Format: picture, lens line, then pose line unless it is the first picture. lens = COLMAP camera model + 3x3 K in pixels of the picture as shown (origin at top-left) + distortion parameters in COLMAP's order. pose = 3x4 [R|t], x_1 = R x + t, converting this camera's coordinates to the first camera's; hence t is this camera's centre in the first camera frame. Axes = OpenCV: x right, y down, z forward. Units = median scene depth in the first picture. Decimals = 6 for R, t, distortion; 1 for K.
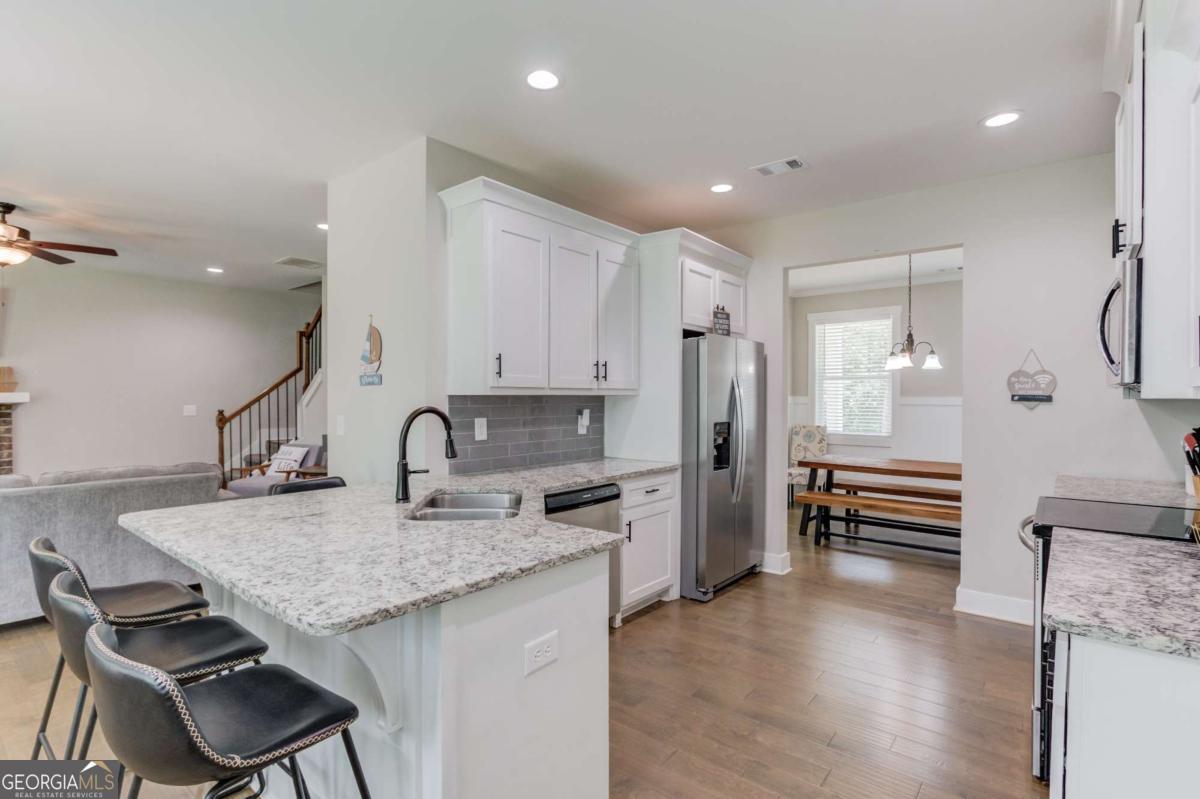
lens RADIAL K [[572.3, 0, 596.3], [0, 572.3, 401.8], [0, 0, 1]] dist [0.002246, 0.001108]
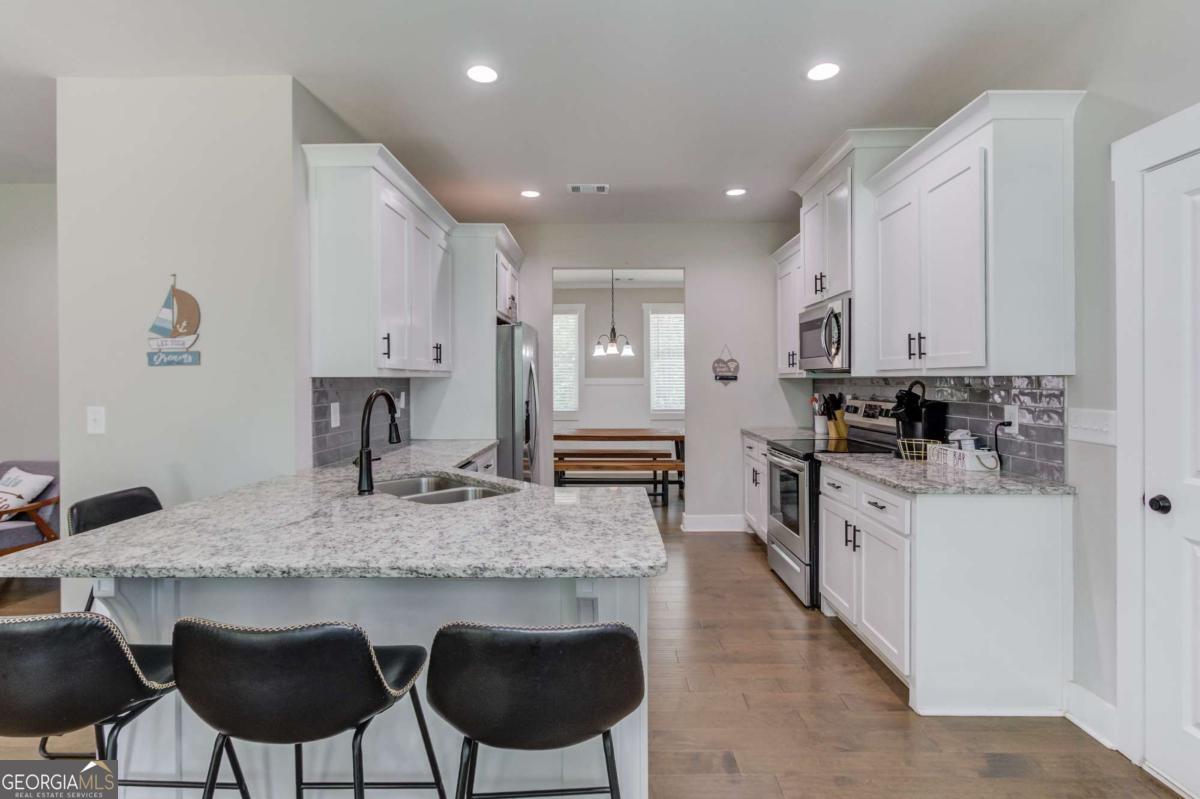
lens RADIAL K [[572.3, 0, 583.4], [0, 572.3, 380.0], [0, 0, 1]] dist [0.002246, 0.001108]
pose [[0.792922, -0.006926, 0.609284, -0.427255], [0.012410, 0.999912, -0.004783, 0.001880], [-0.609197, 0.011354, 0.792937, 0.047032]]
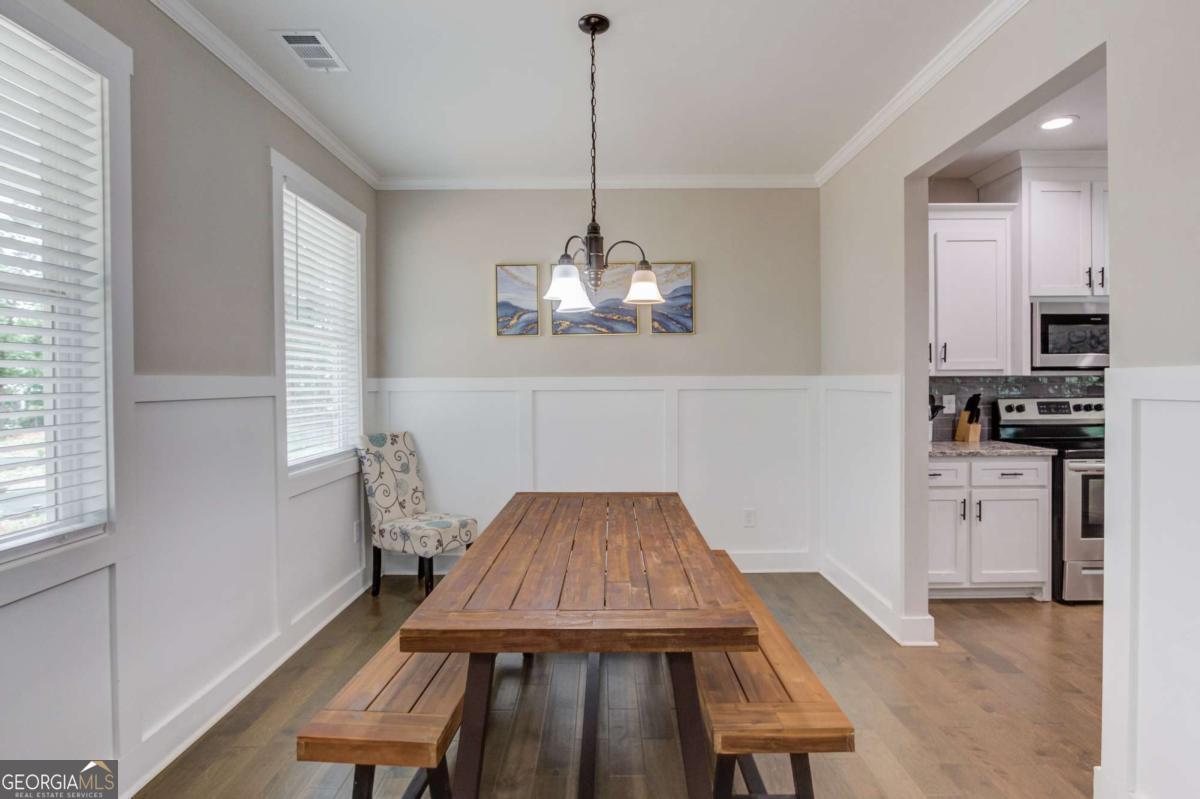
lens RADIAL K [[572.3, 0, 602.5], [0, 572.3, 389.9], [0, 0, 1]] dist [0.002246, 0.001108]
pose [[-0.635979, -0.008236, 0.771663, 0.347713], [0.011909, 0.999719, 0.020485, -0.007726], [-0.771615, 0.022218, -0.635702, 1.983001]]
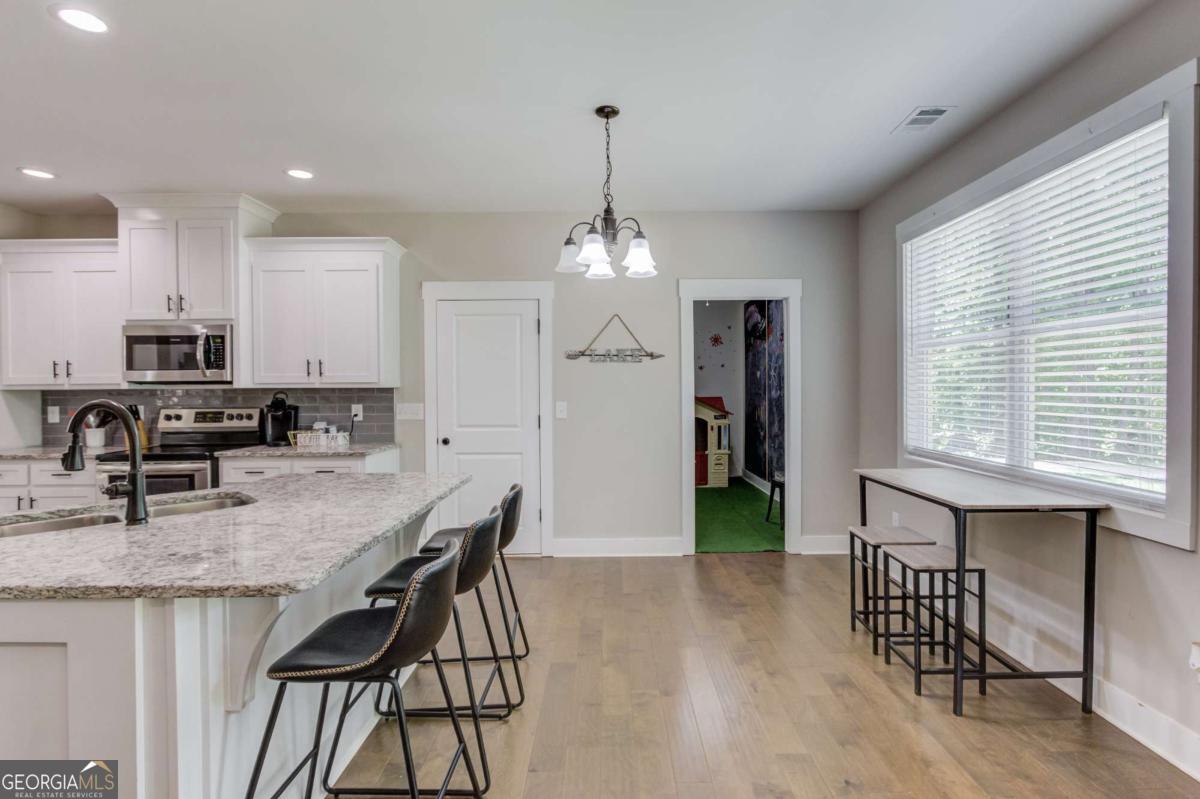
lens RADIAL K [[572.3, 0, 608.8], [0, 572.3, 395.0], [0, 0, 1]] dist [0.002246, 0.001108]
pose [[-0.634682, -0.007284, 0.772739, -0.911083], [0.011332, 0.999760, 0.018732, -0.001837], [-0.772690, 0.020645, -0.634447, 0.695518]]
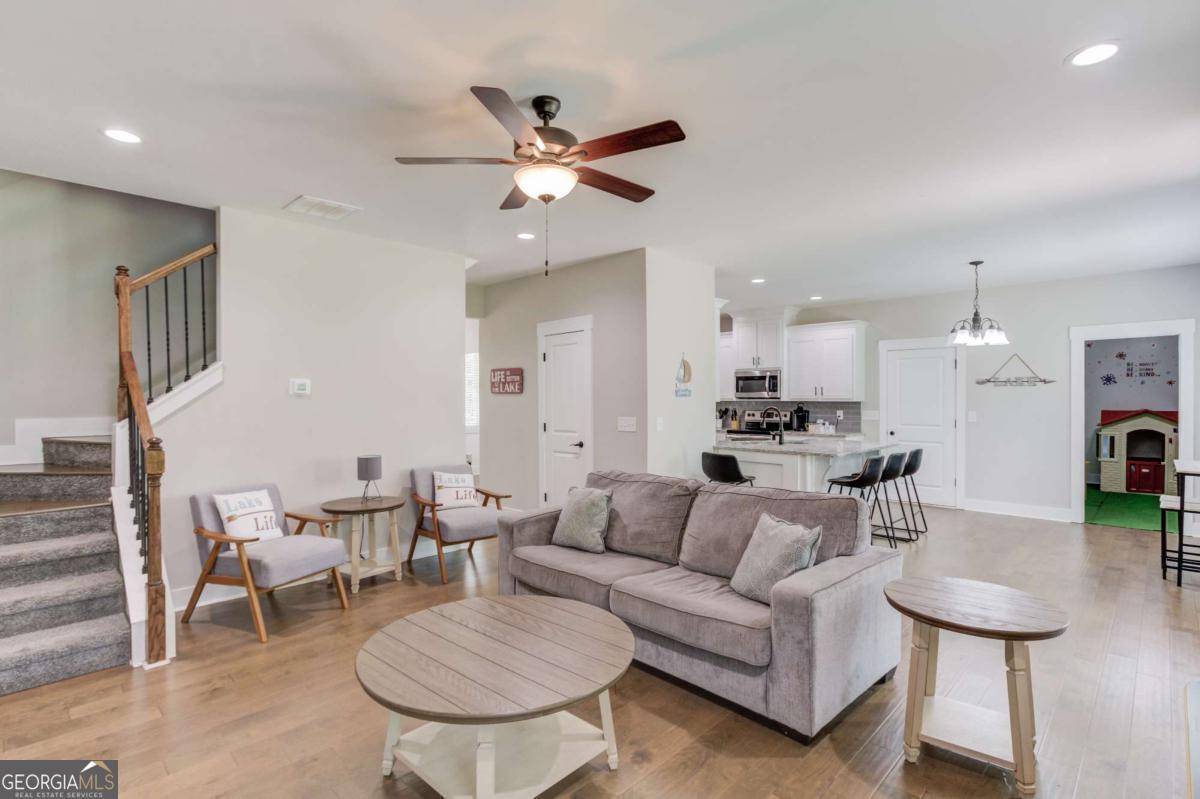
lens RADIAL K [[572.3, 0, 600.5], [0, 572.3, 403.7], [0, 0, 1]] dist [0.002246, 0.001108]
pose [[0.095993, -0.014223, 0.995280, -2.010052], [0.009639, 0.999864, 0.013359, -0.031947], [-0.995335, 0.008311, 0.096117, 1.076265]]
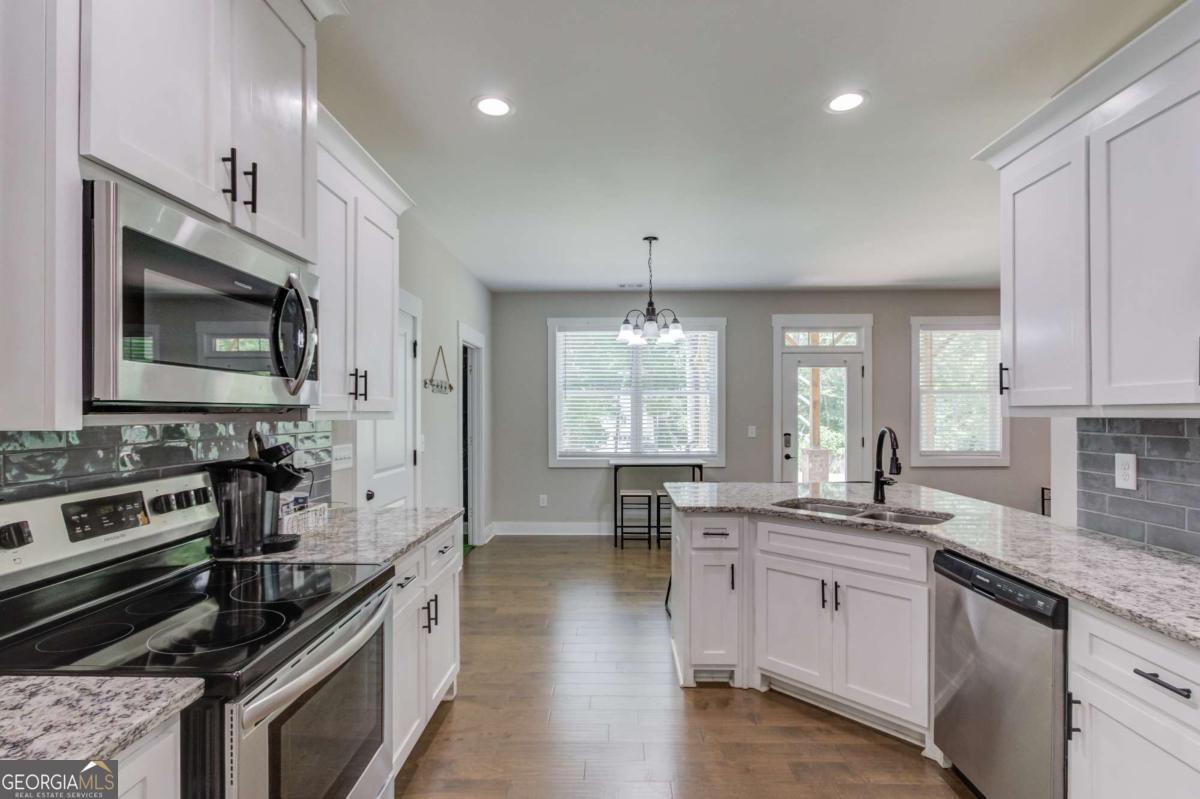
lens RADIAL K [[572.3, 0, 606.6], [0, 572.3, 404.8], [0, 0, 1]] dist [0.002246, 0.001108]
pose [[-0.774974, -0.009880, -0.631916, 0.638290], [-0.007763, 0.999951, -0.006115, -0.017106], [0.631946, 0.000167, -0.775013, 1.117016]]
